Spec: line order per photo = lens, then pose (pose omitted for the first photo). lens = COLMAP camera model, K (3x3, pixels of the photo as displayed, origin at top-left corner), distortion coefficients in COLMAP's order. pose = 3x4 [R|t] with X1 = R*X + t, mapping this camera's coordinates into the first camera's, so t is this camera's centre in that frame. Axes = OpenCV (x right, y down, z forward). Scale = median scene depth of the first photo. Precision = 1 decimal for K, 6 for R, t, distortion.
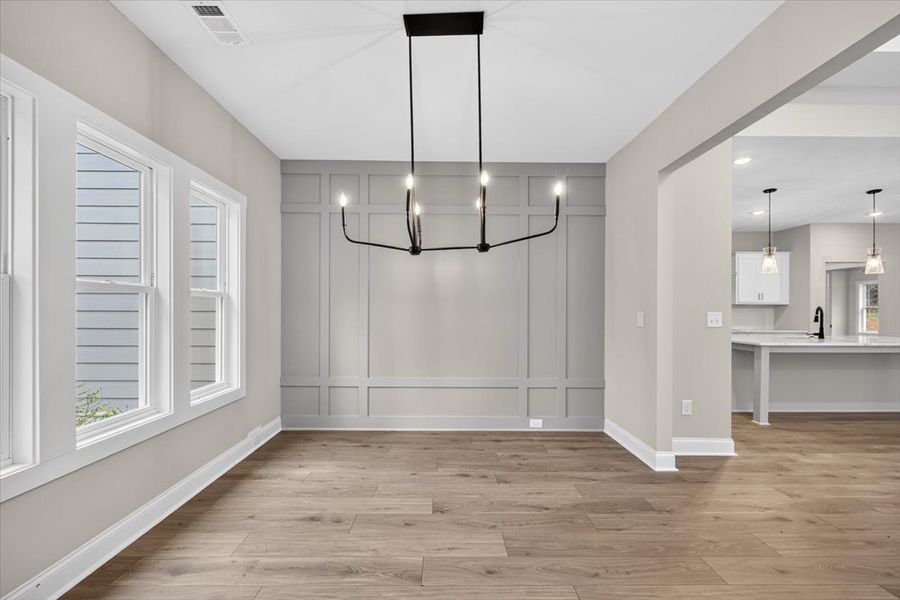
lens RADIAL K [[363.3, 0, 448.5], [0, 363.3, 310.3], [0, 0, 1]] dist [-0.000709, -0.000038]
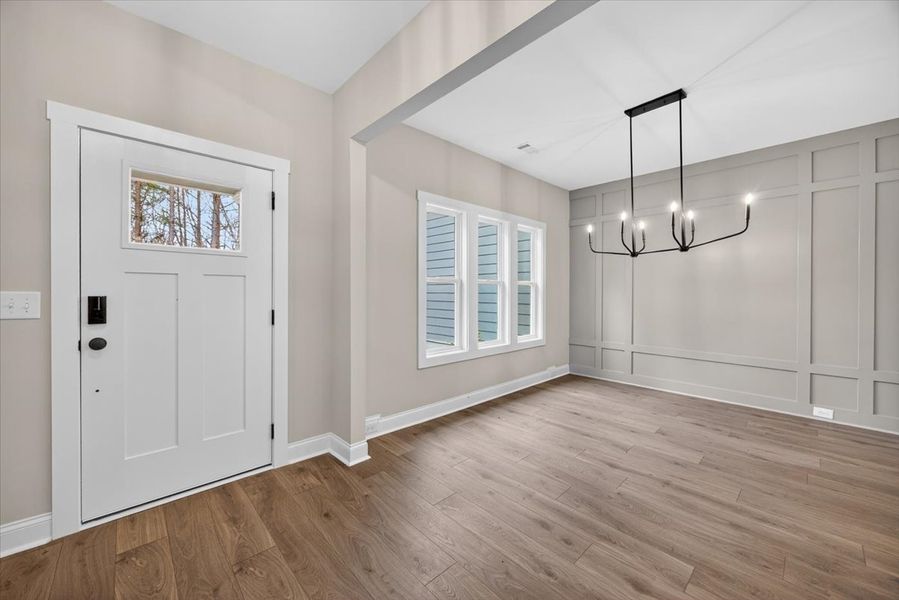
lens RADIAL K [[347.3, 0, 444.3], [0, 347.3, 295.2], [0, 0, 1]] dist [-0.000904, -0.000120]
pose [[0.667937, 0.003283, -0.744211, 0.302655], [0.001086, 0.999985, 0.005386, 0.001827], [0.744217, -0.004406, 0.667923, -0.390817]]
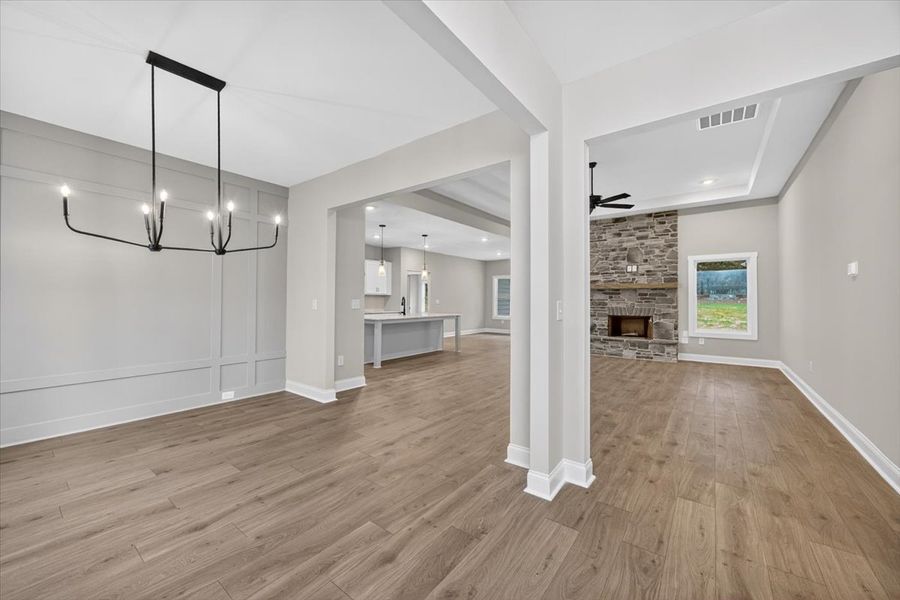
lens RADIAL K [[347.7, 0, 444.8], [0, 347.7, 295.2], [0, 0, 1]] dist [-0.000904, -0.000120]
pose [[0.618812, 0.011356, 0.785457, -0.249015], [-0.005433, 0.999933, -0.010176, -0.001961], [-0.785520, 0.002030, 0.618832, -0.280711]]
